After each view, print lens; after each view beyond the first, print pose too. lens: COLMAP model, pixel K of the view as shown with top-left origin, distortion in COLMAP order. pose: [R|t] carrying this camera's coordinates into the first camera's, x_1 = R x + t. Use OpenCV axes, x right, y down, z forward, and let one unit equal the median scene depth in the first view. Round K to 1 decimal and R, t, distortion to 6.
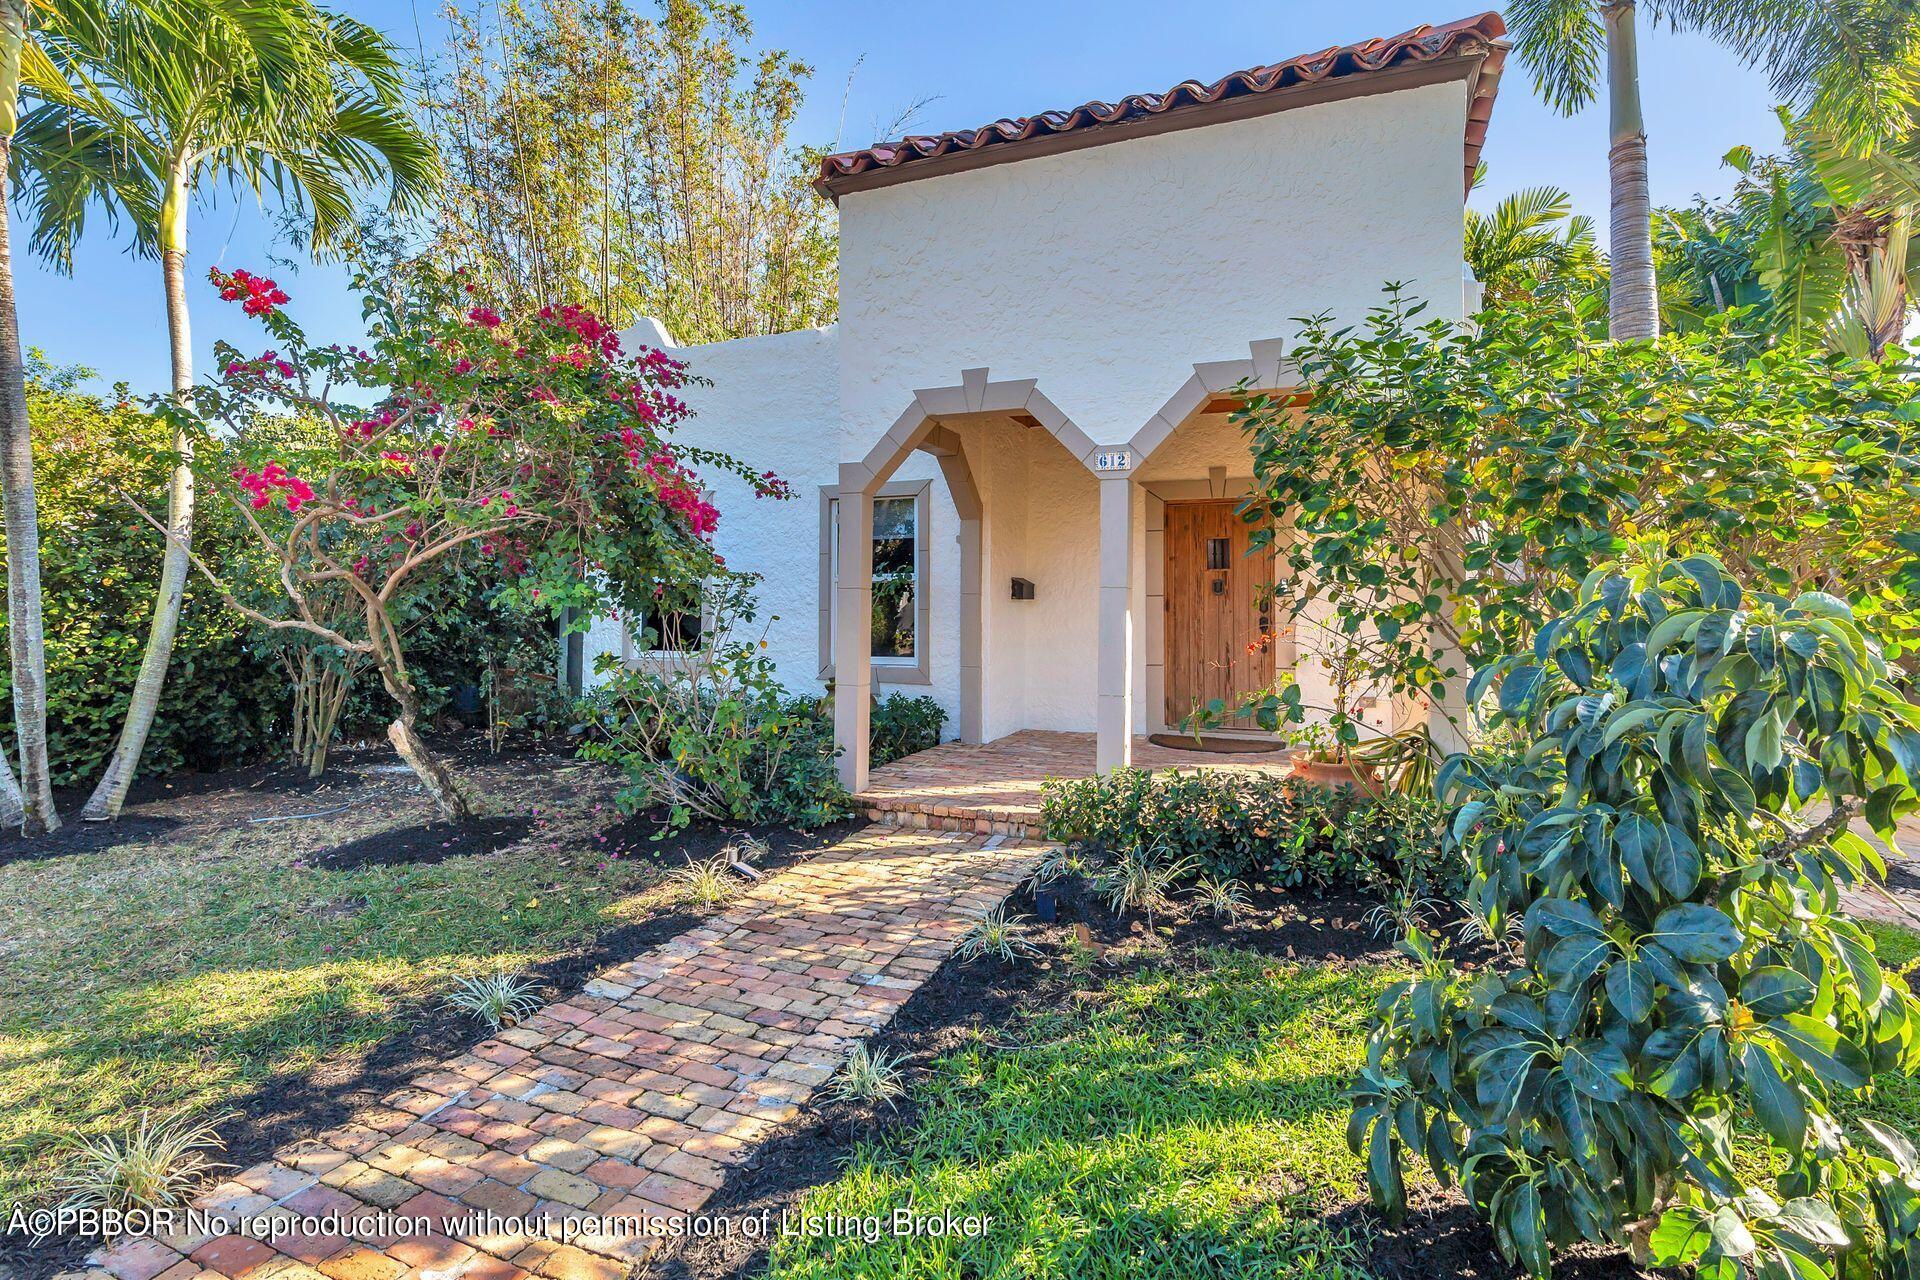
lens RADIAL K [[894.1, 0, 963.7], [0, 894.1, 579.1], [0, 0, 1]] dist [0.007561, -0.001650]
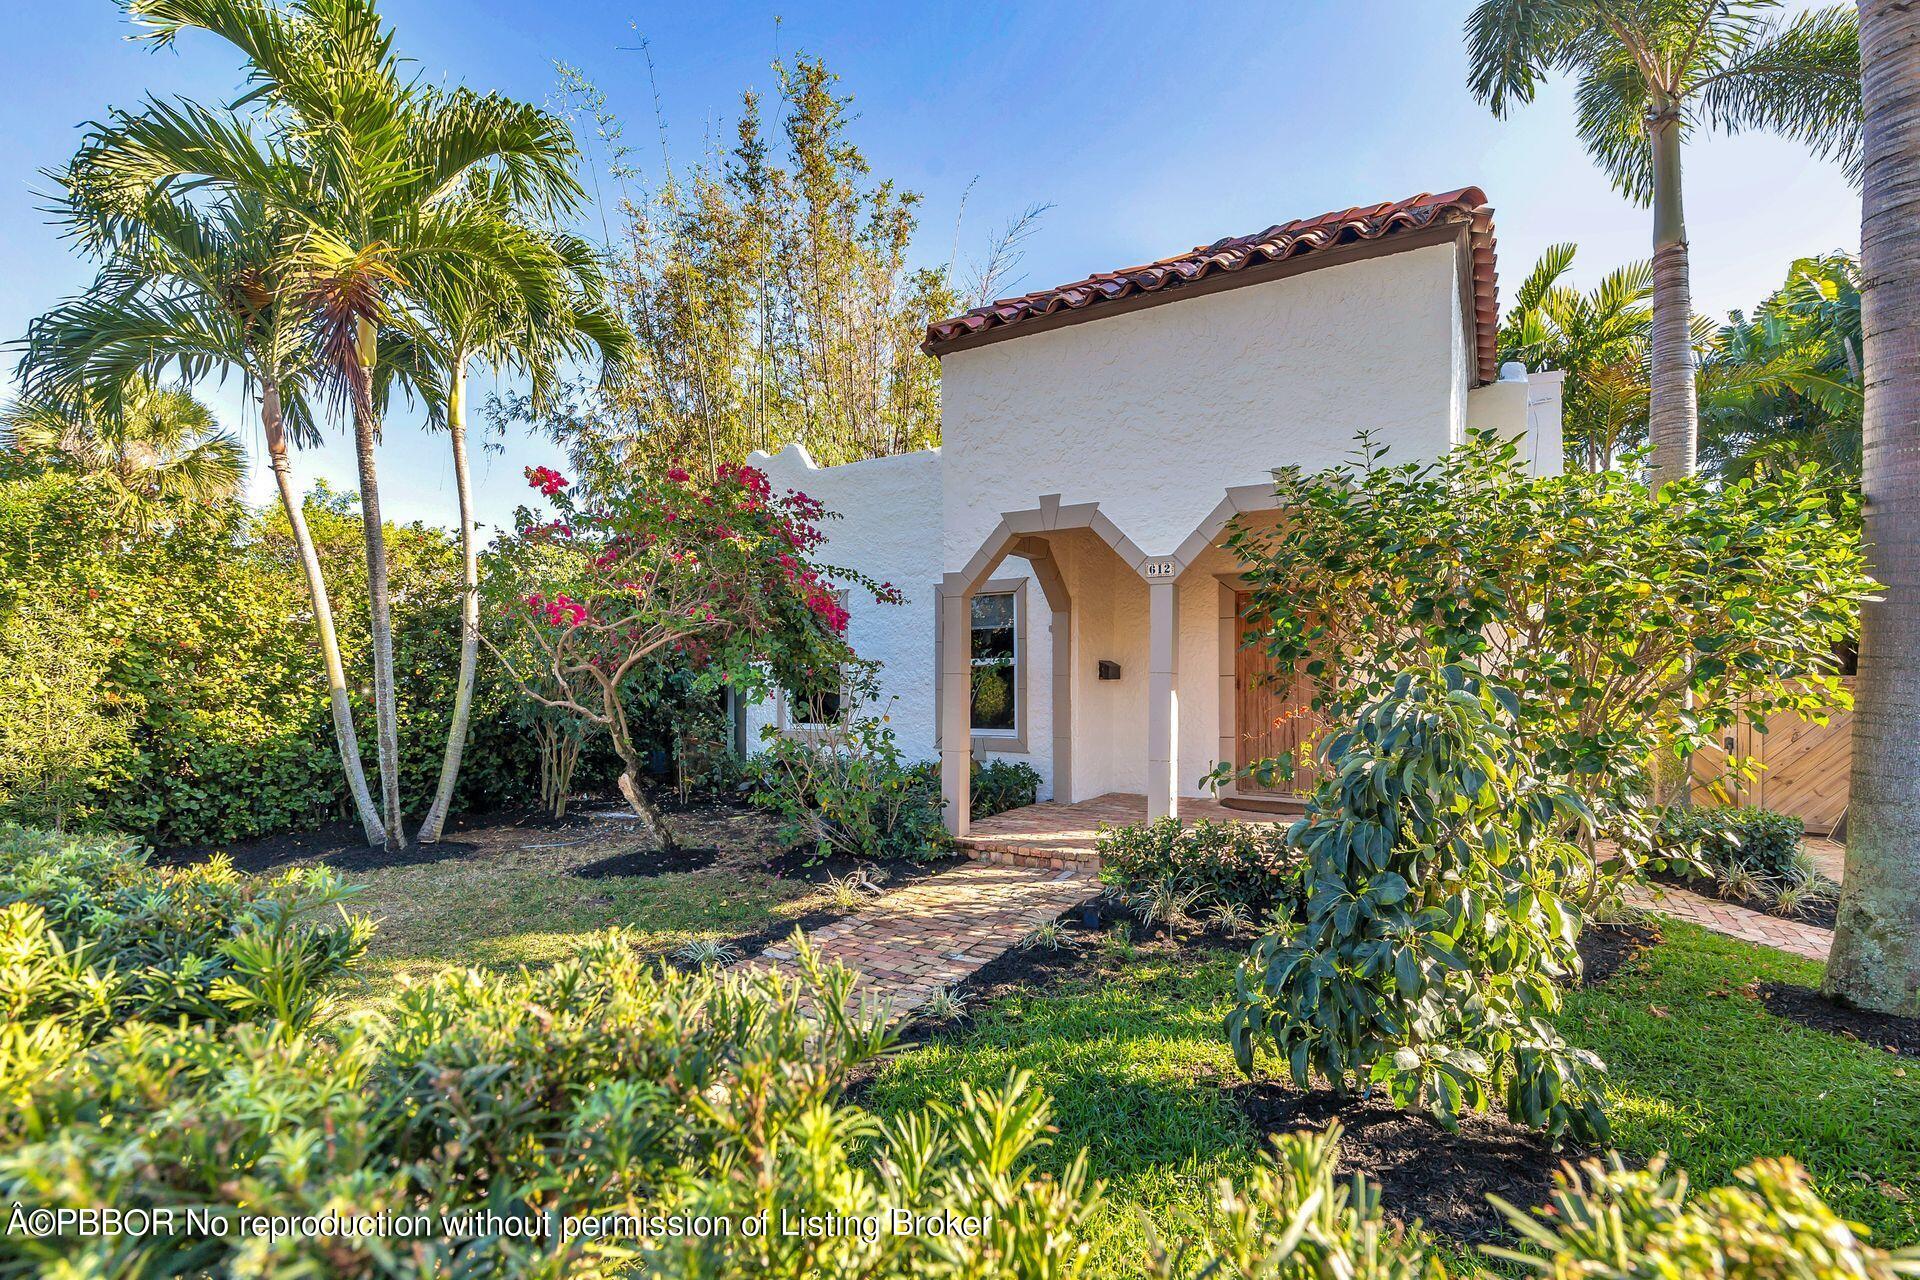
lens RADIAL K [[894.1, 0, 954.4], [0, 894.1, 677.4], [0, 0, 1]] dist [0.007561, -0.001650]
pose [[0.986746, -0.006389, -0.162144, 0.086424], [0.010962, 0.999567, 0.027321, -0.020798], [0.161899, -0.028736, 0.986389, -0.256634]]
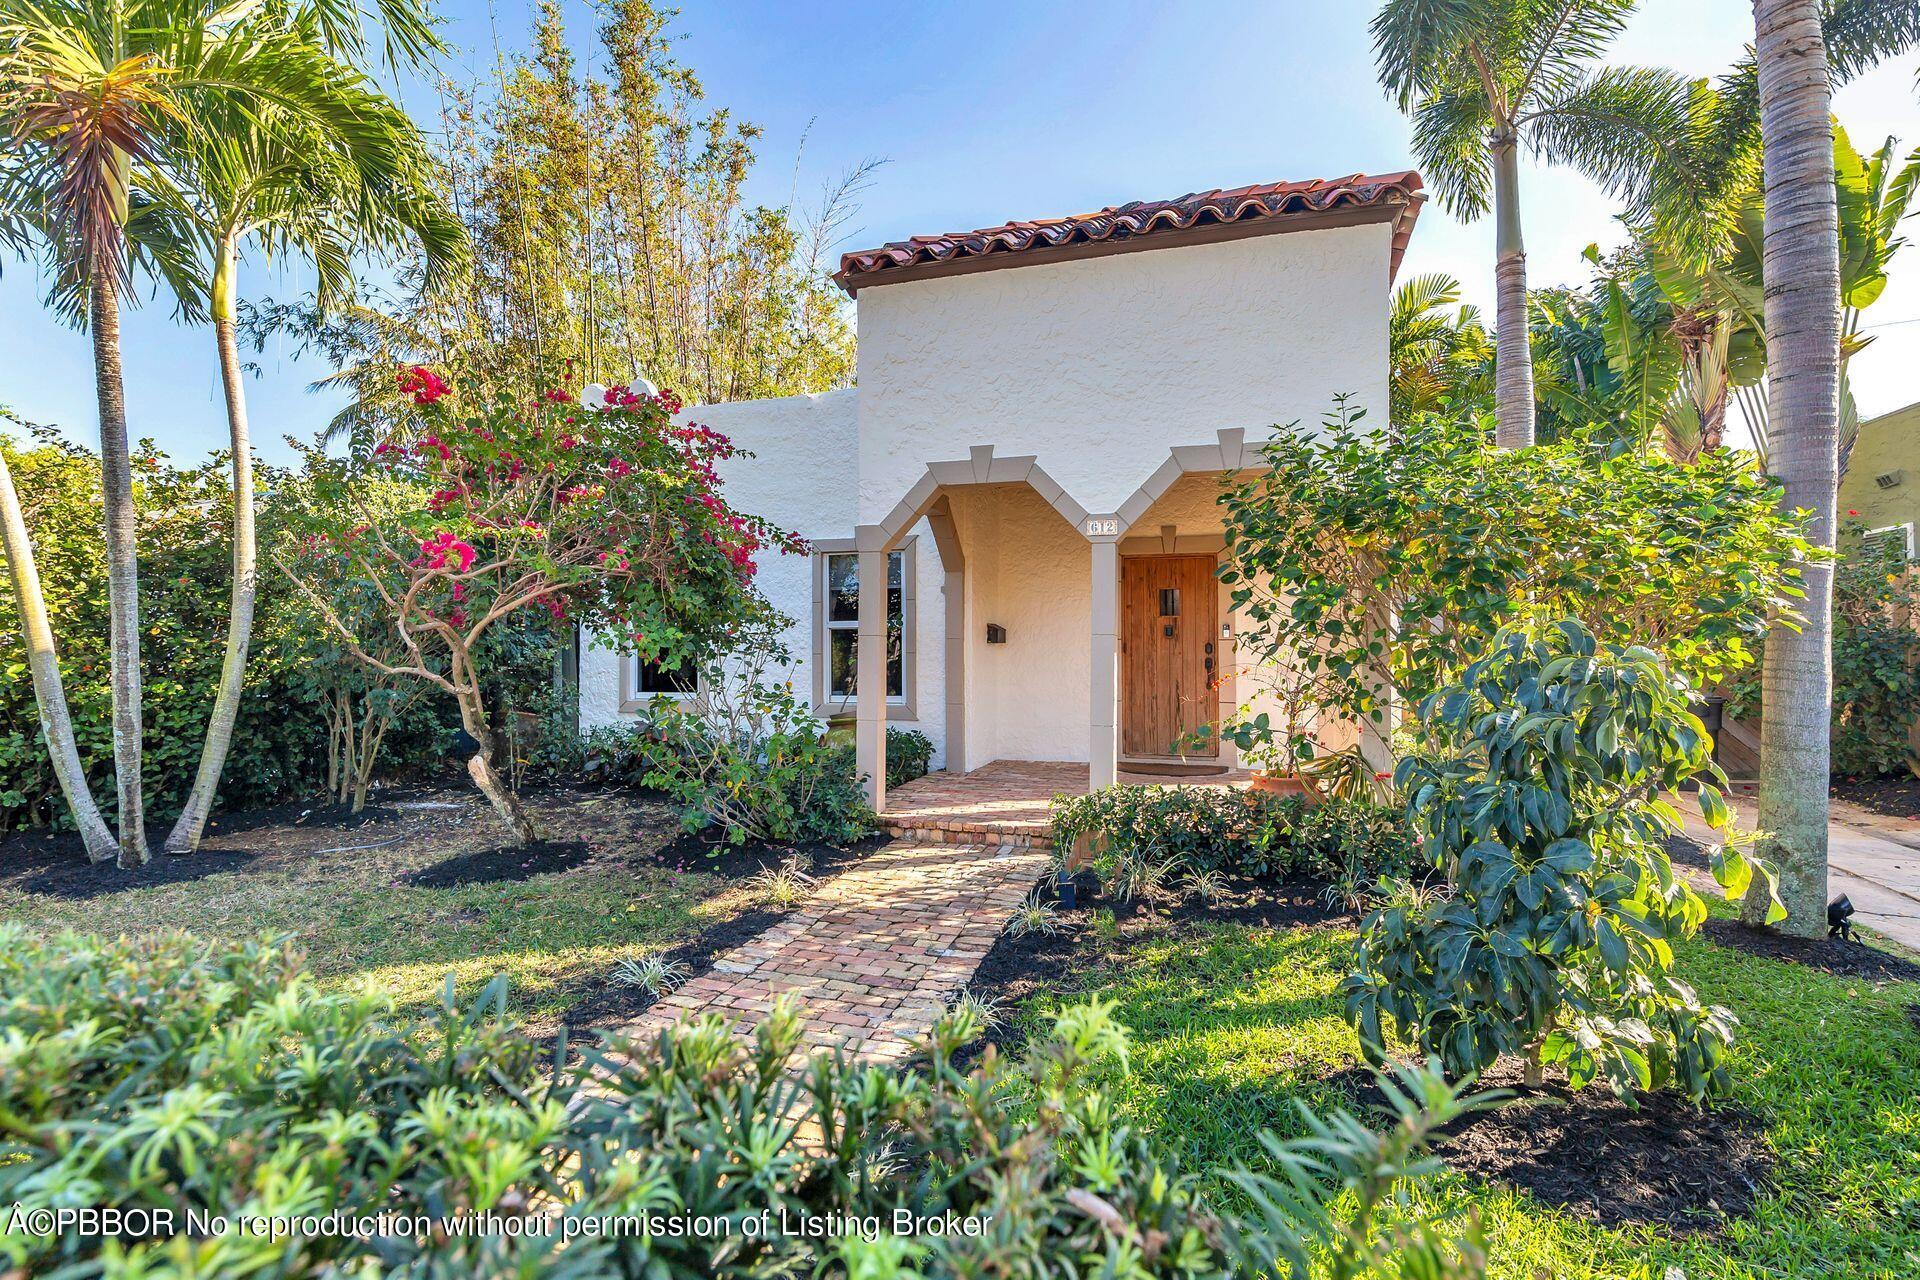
lens RADIAL K [[894.1, 0, 950.1], [0, 894.1, 628.3], [0, 0, 1]] dist [0.007561, -0.001650]
pose [[0.996145, -0.003485, 0.087658, -0.138422], [0.002556, 0.999939, 0.010704, -0.011933], [-0.087690, -0.010439, 0.996093, -0.161969]]
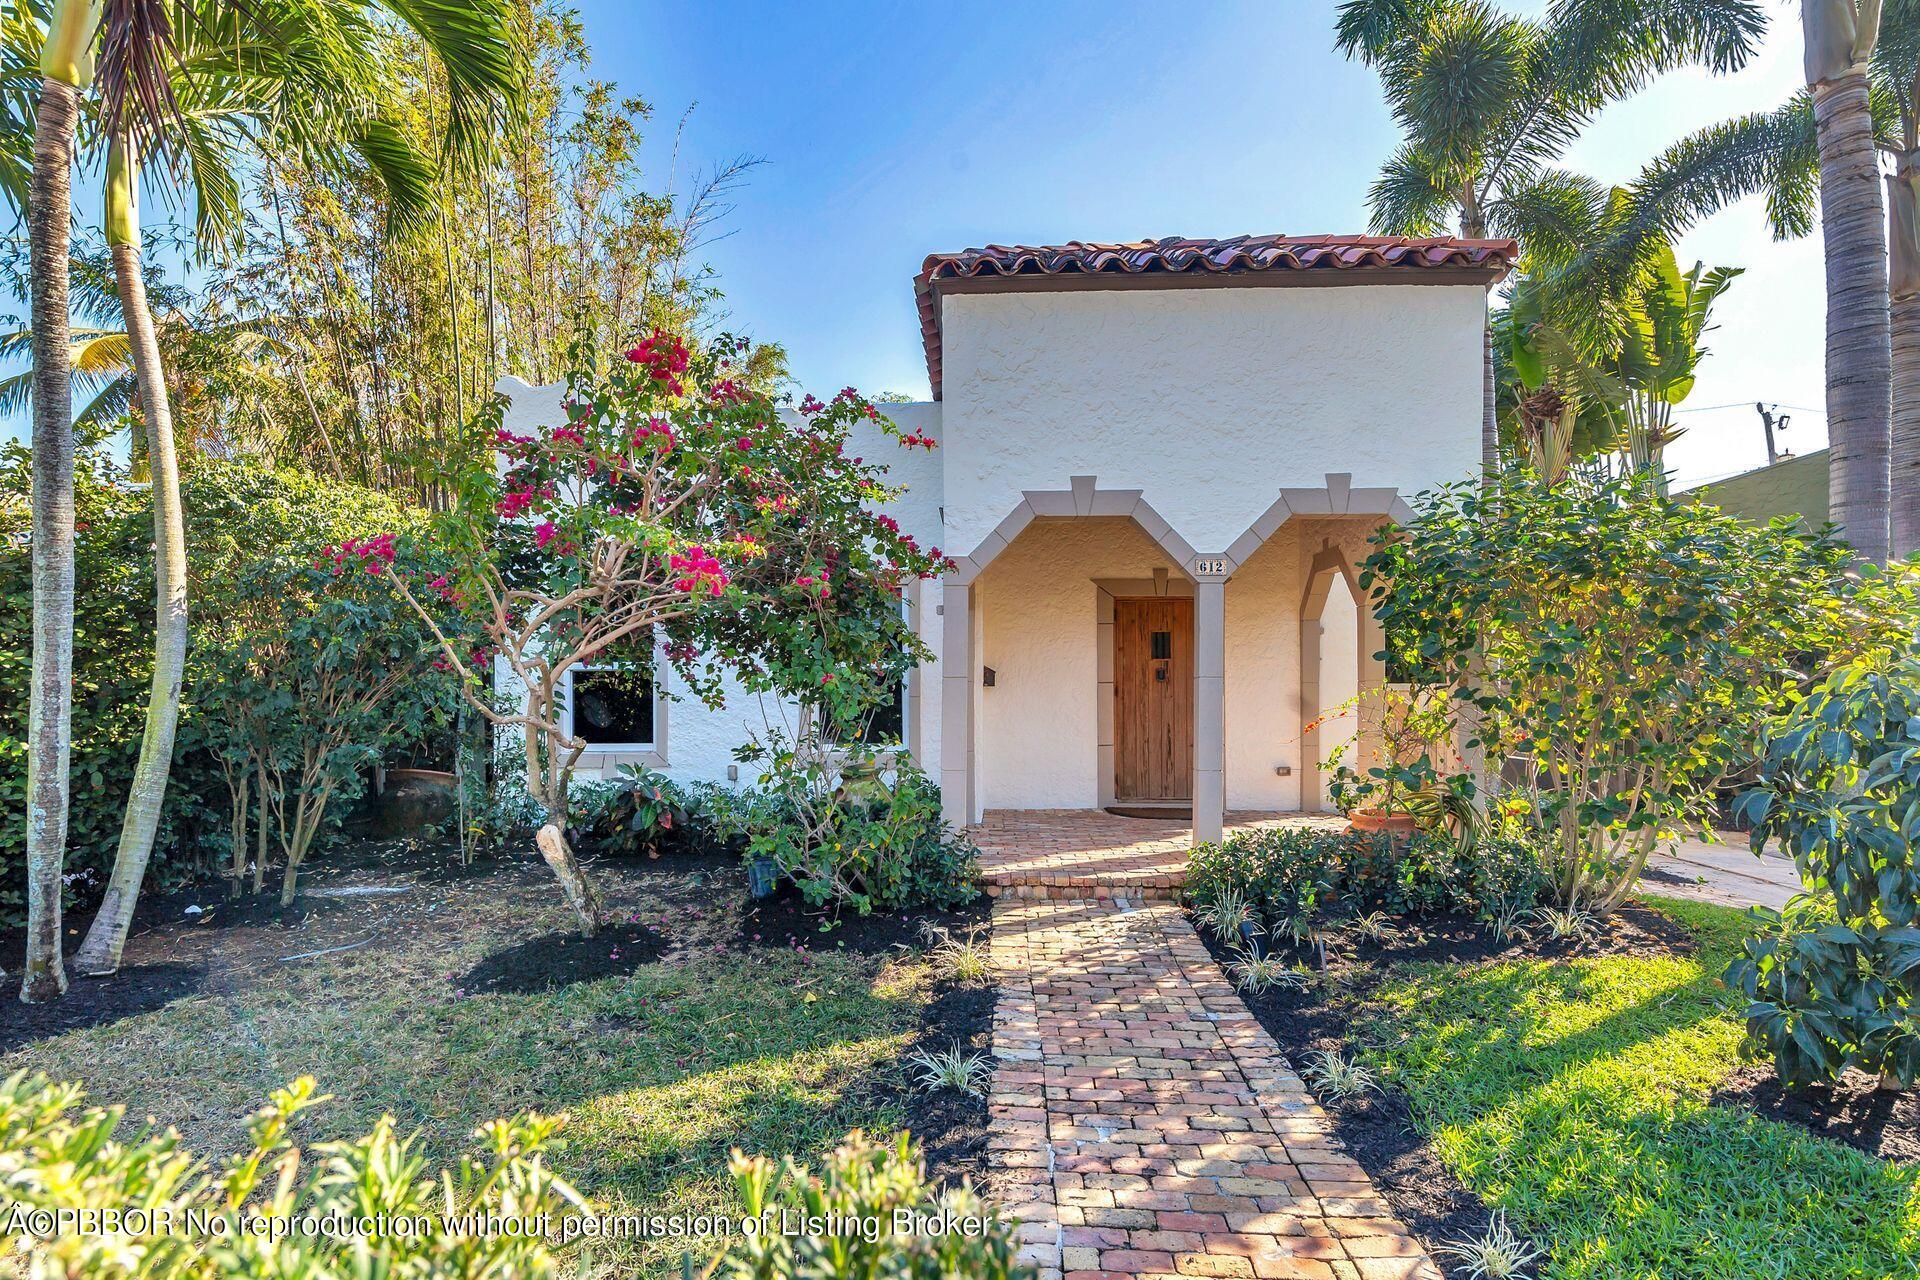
lens RADIAL K [[924.4, 0, 925.1], [0, 924.4, 676.3], [0, 0, 1]] dist [0.010804, -0.004409]
pose [[0.940979, -0.000601, 0.338464, -0.584410], [-0.004243, 0.999899, 0.013573, -0.005713], [-0.338438, -0.014208, 0.940881, -0.000012]]
